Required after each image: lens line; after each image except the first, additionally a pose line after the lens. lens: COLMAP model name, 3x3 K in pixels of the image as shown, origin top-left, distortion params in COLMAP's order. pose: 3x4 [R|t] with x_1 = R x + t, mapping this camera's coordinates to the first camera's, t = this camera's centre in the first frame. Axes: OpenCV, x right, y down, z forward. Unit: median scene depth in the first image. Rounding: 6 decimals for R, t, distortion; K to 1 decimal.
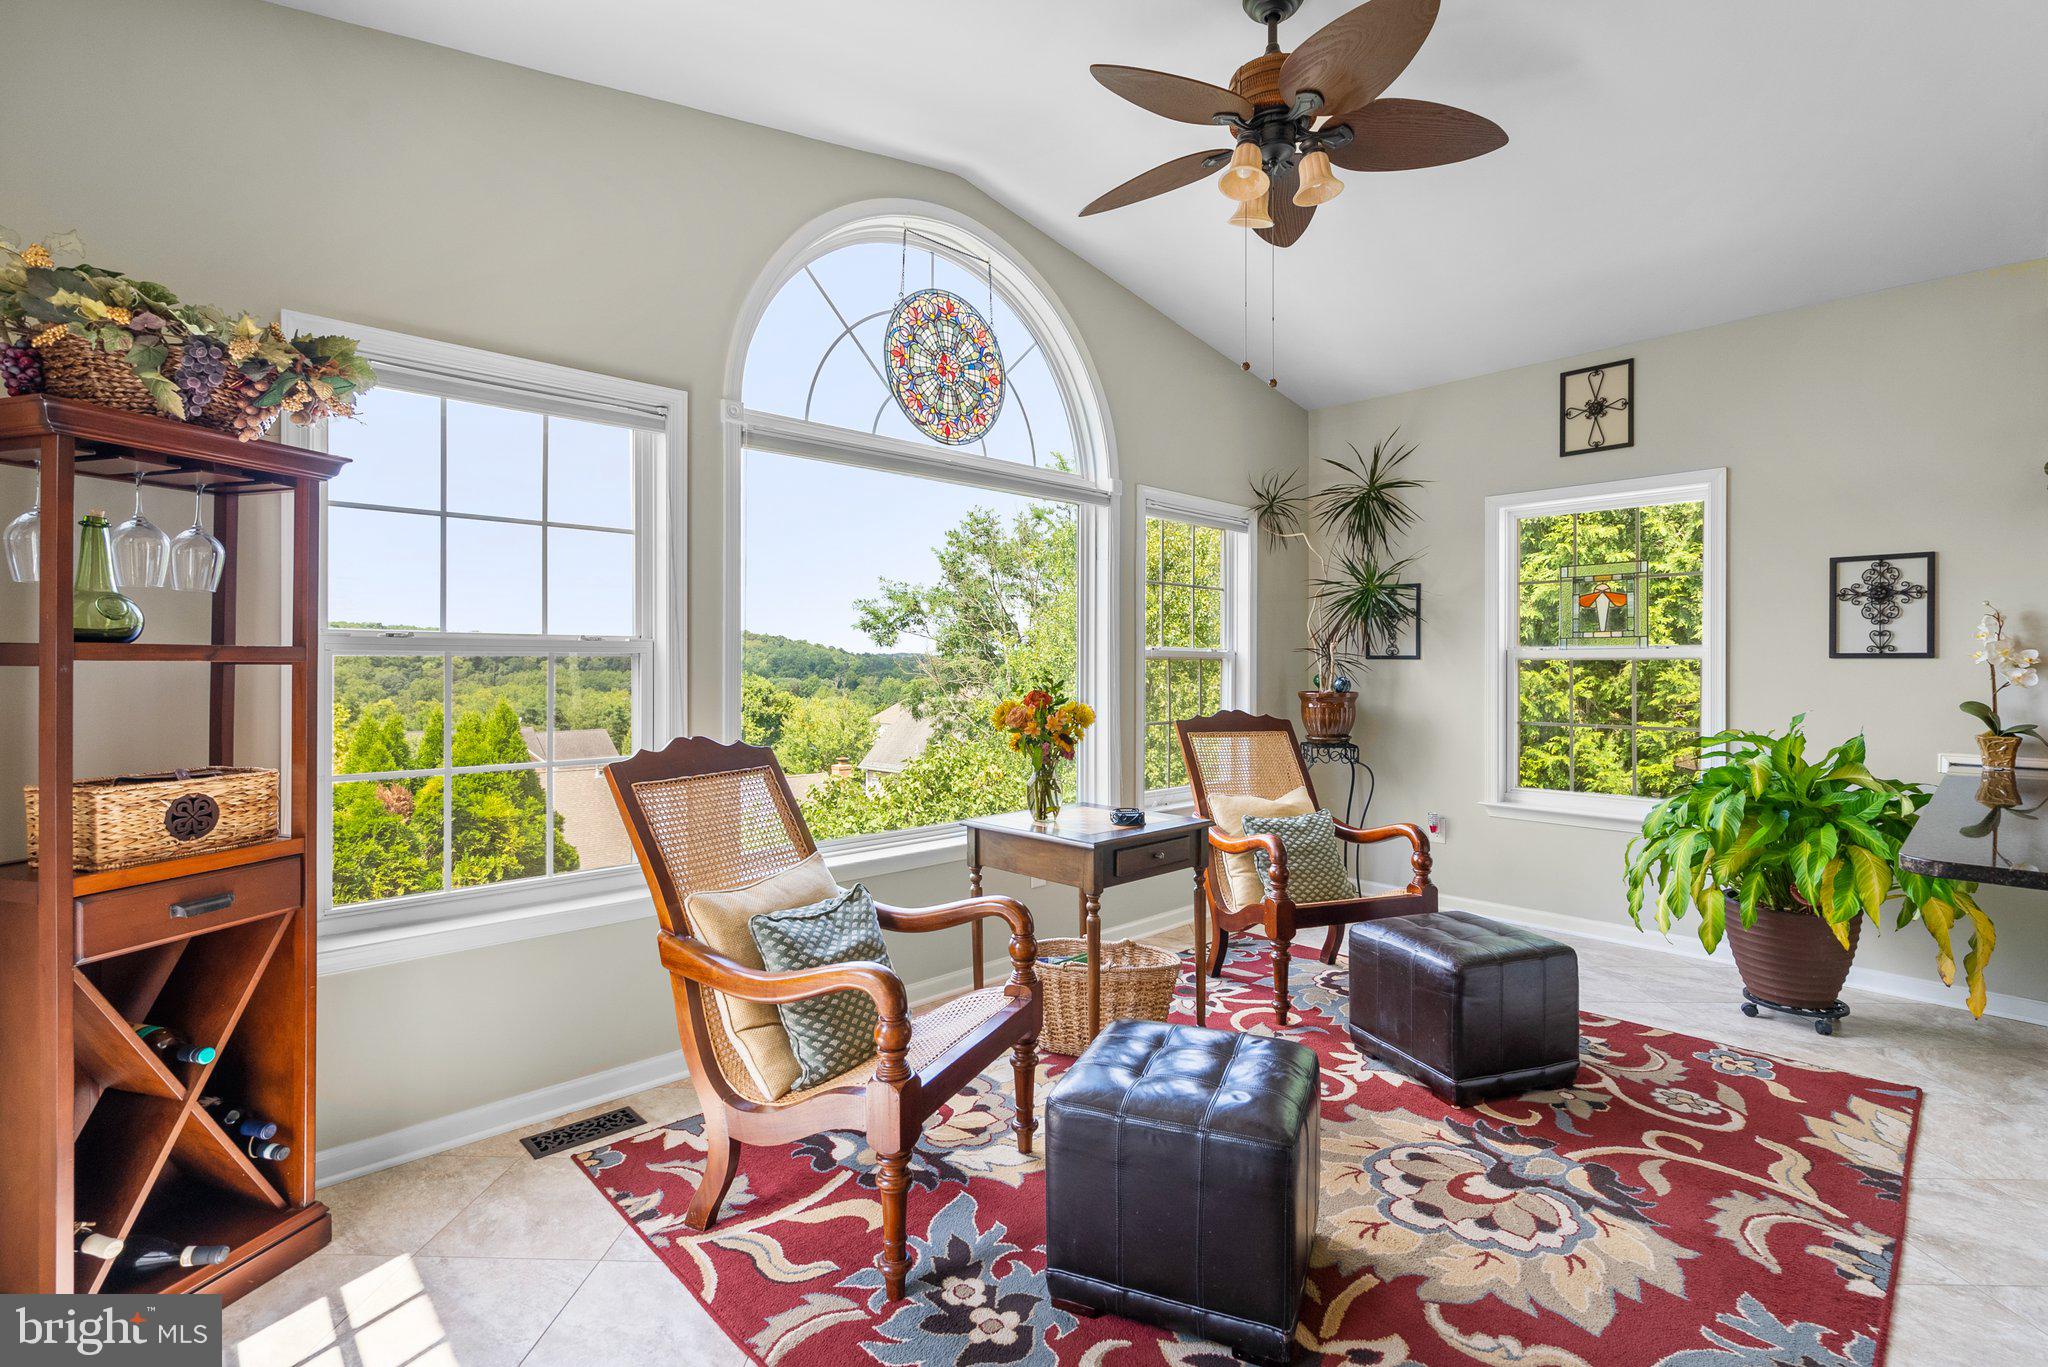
lens RADIAL K [[934.3, 0, 1029.5], [0, 934.3, 667.7], [0, 0, 1]] dist [-0.004741, 0.003309]
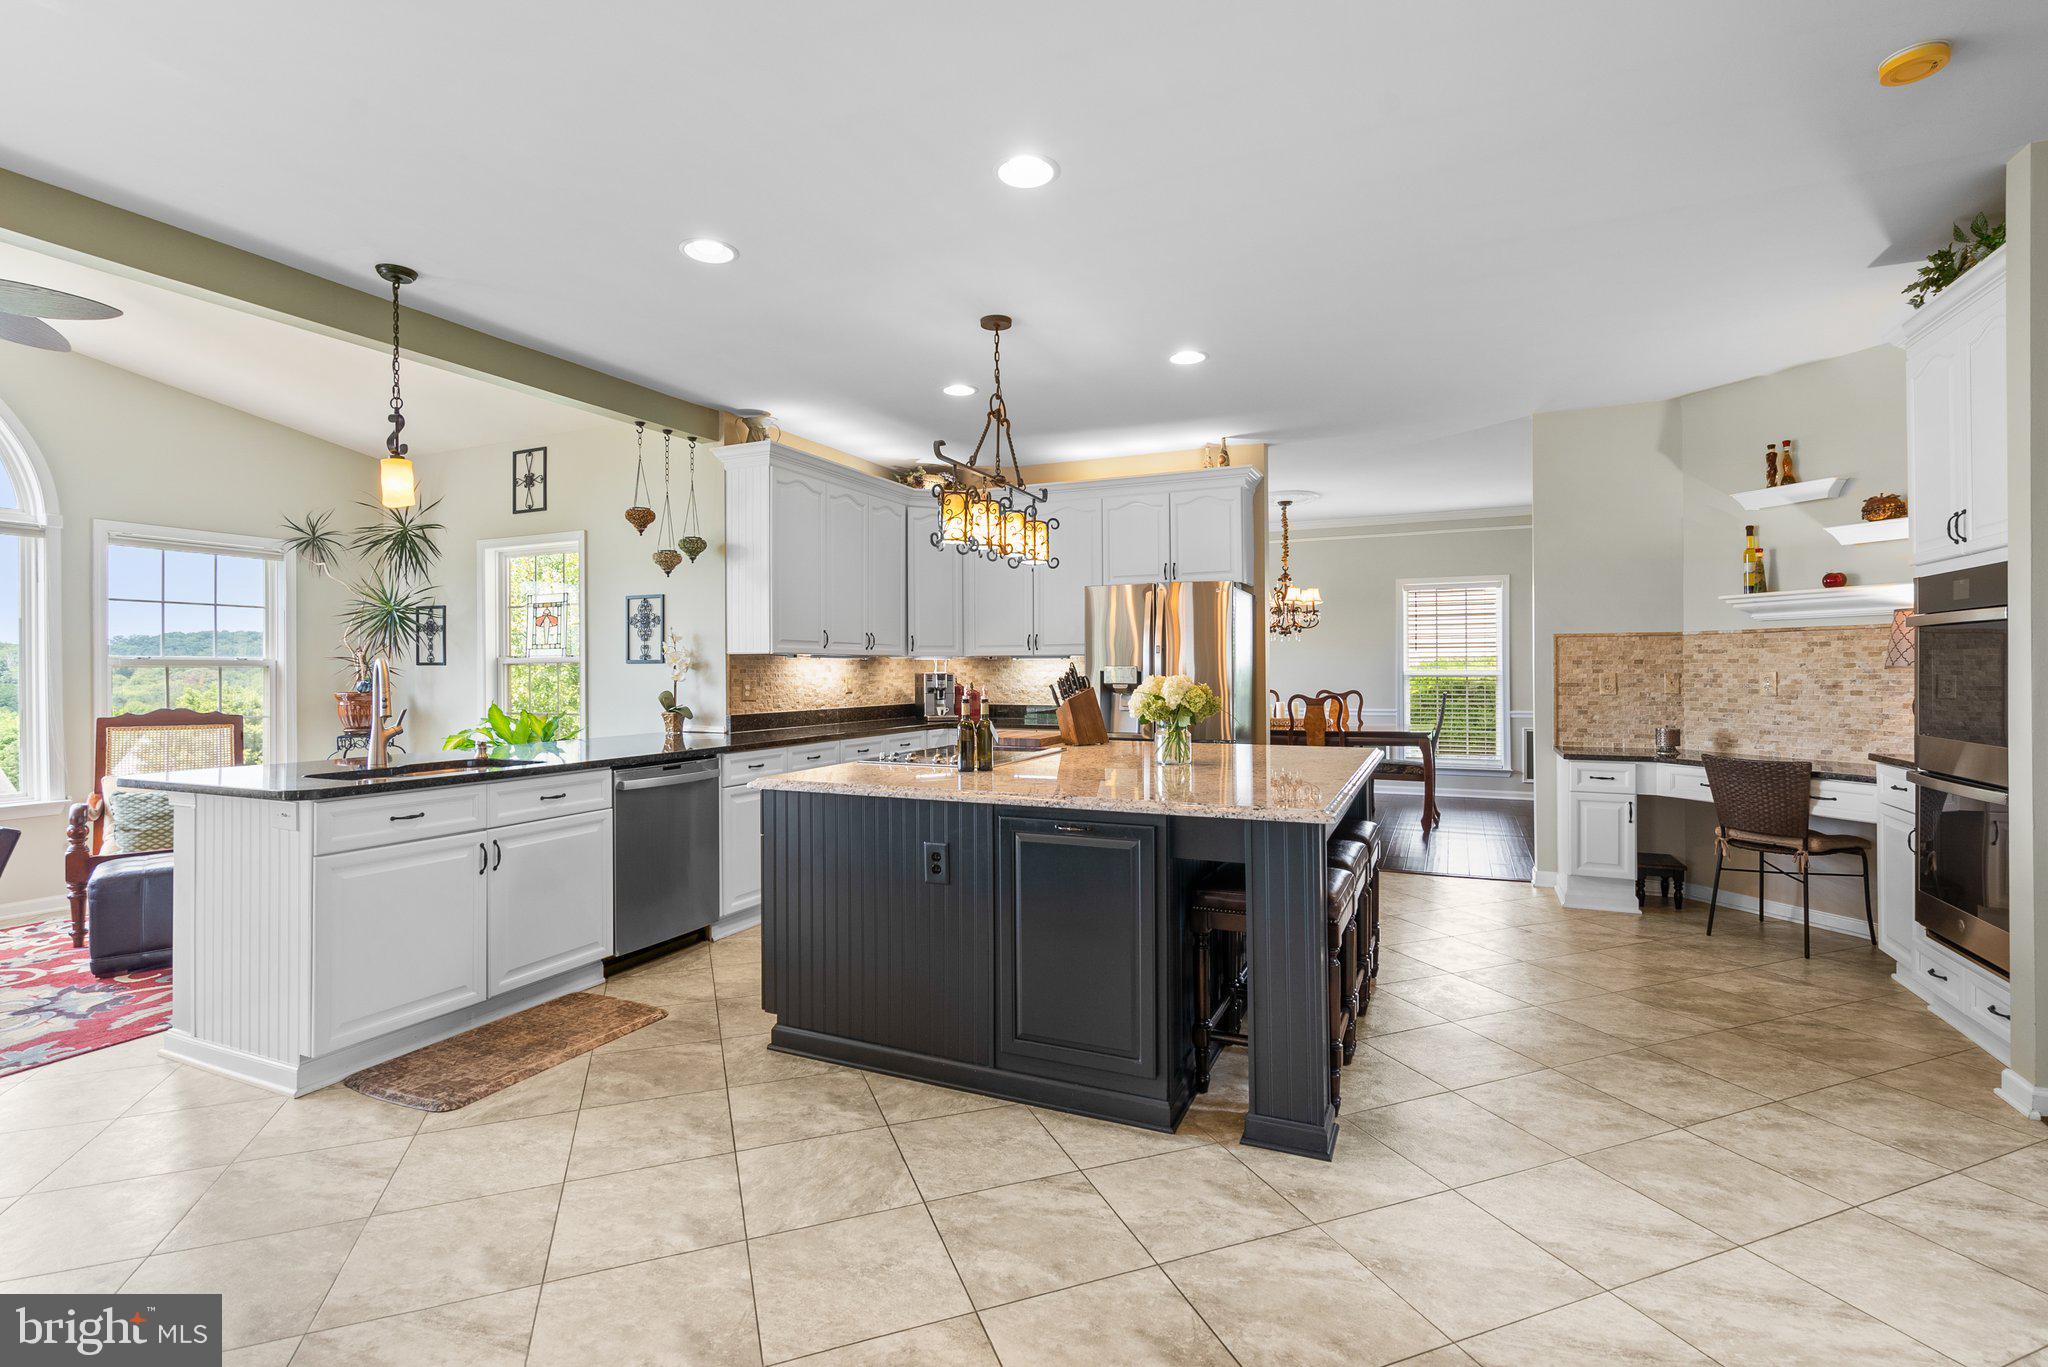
lens RADIAL K [[934.3, 0, 1034.5], [0, 934.3, 677.3], [0, 0, 1]] dist [-0.004741, 0.003309]
pose [[0.927283, -0.011840, 0.374175, 1.107259], [0.009572, 0.999923, 0.007921, 0.007996], [-0.374240, -0.003763, 0.927324, -0.767499]]
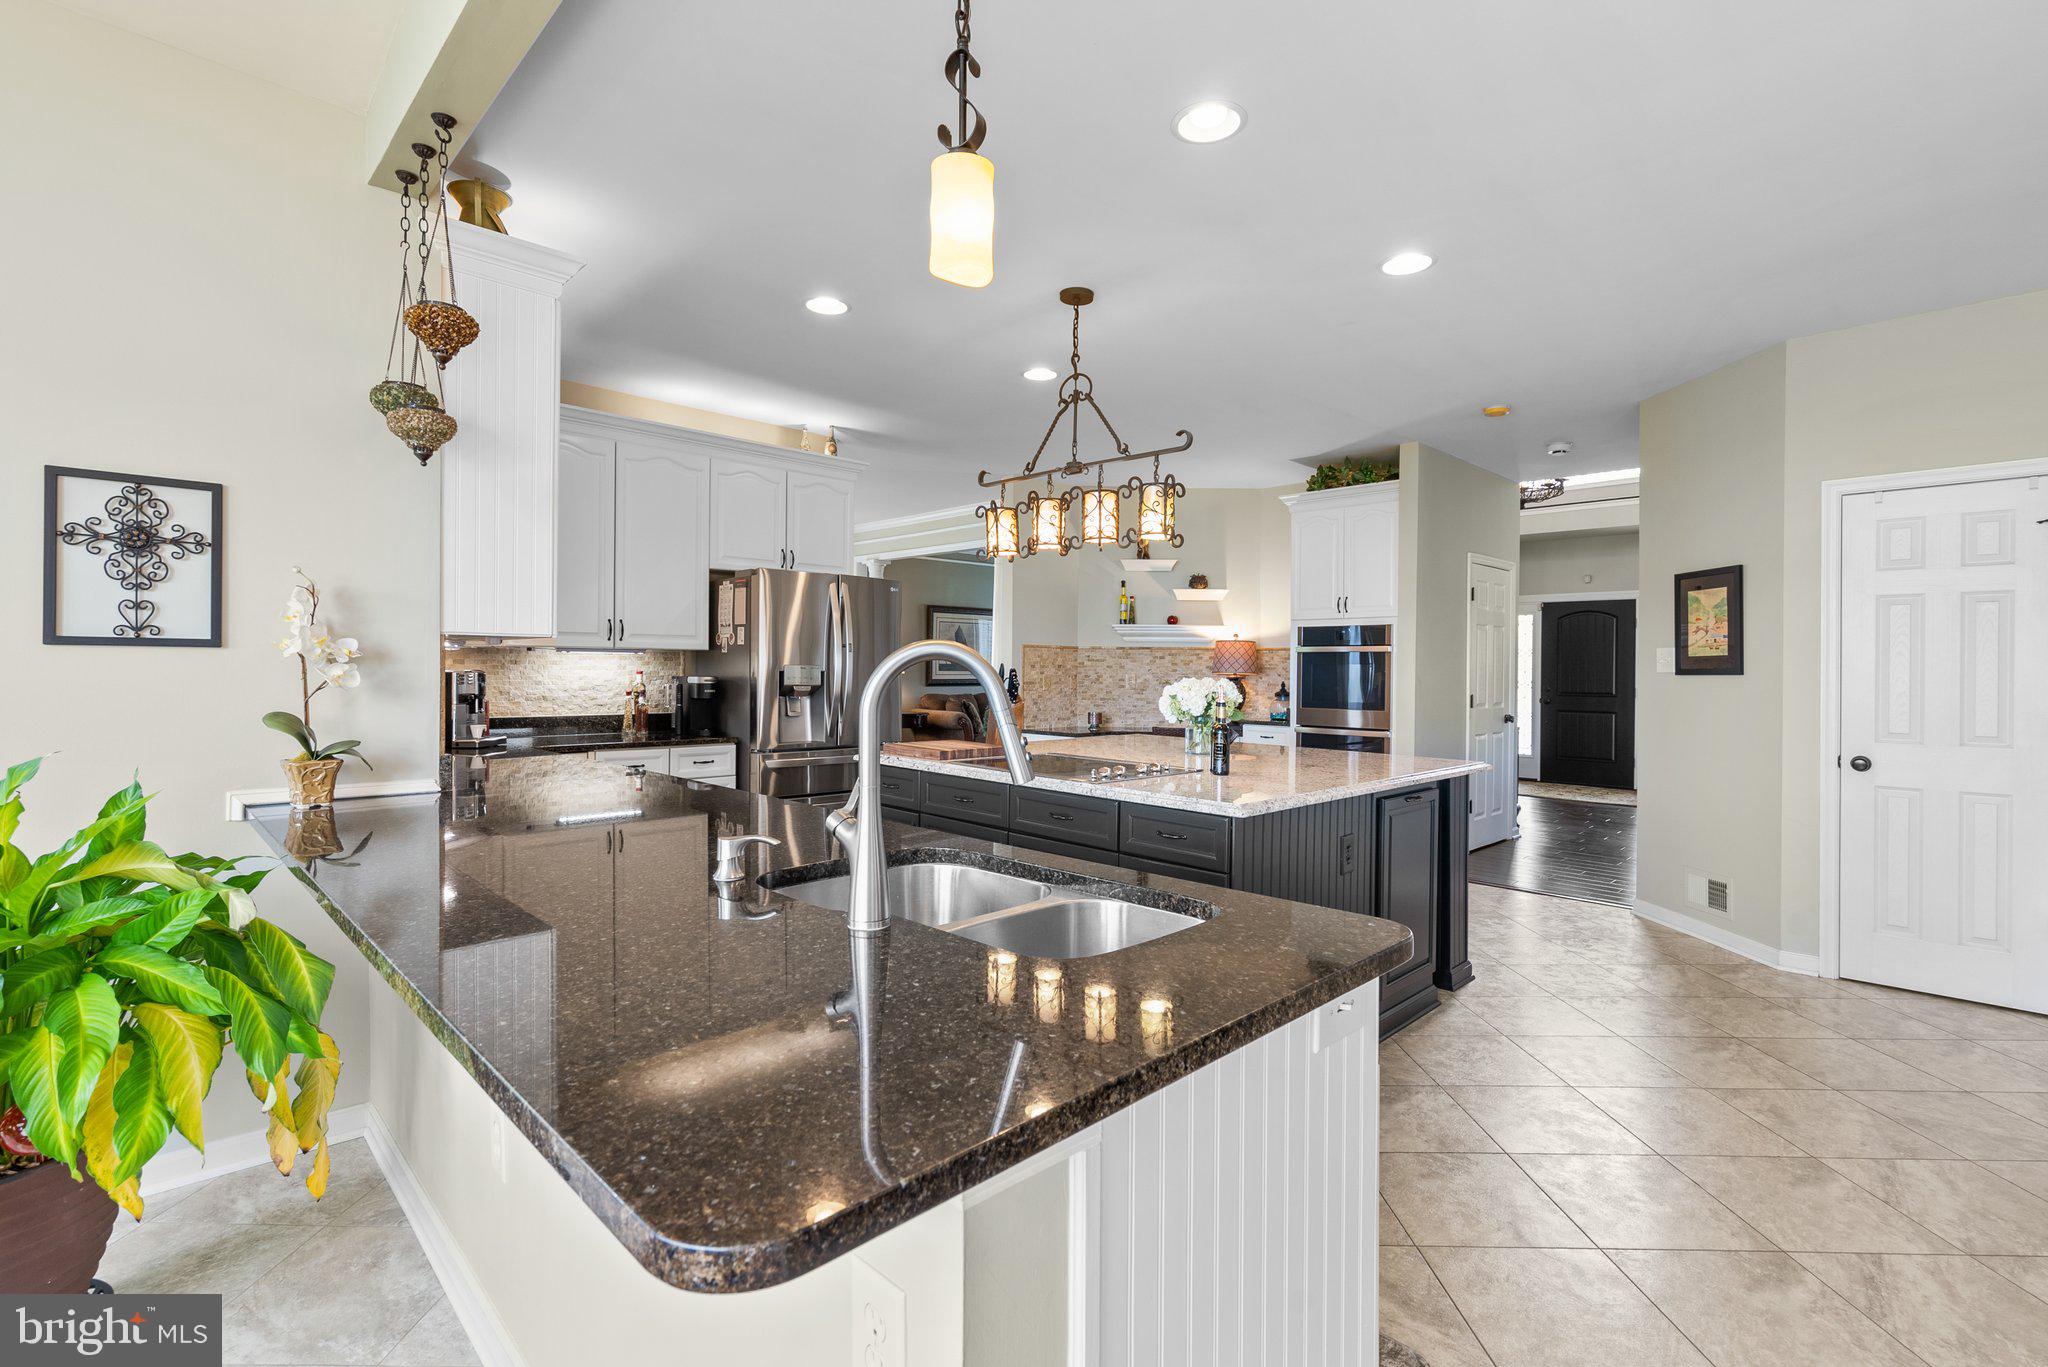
lens RADIAL K [[934.3, 0, 1019.8], [0, 934.3, 671.0], [0, 0, 1]] dist [-0.004741, 0.003309]
pose [[-0.011646, -0.007539, 0.999904, 0.357311], [-0.005127, 0.999959, 0.007479, -0.001602], [-0.999919, -0.005039, -0.011685, 0.516643]]
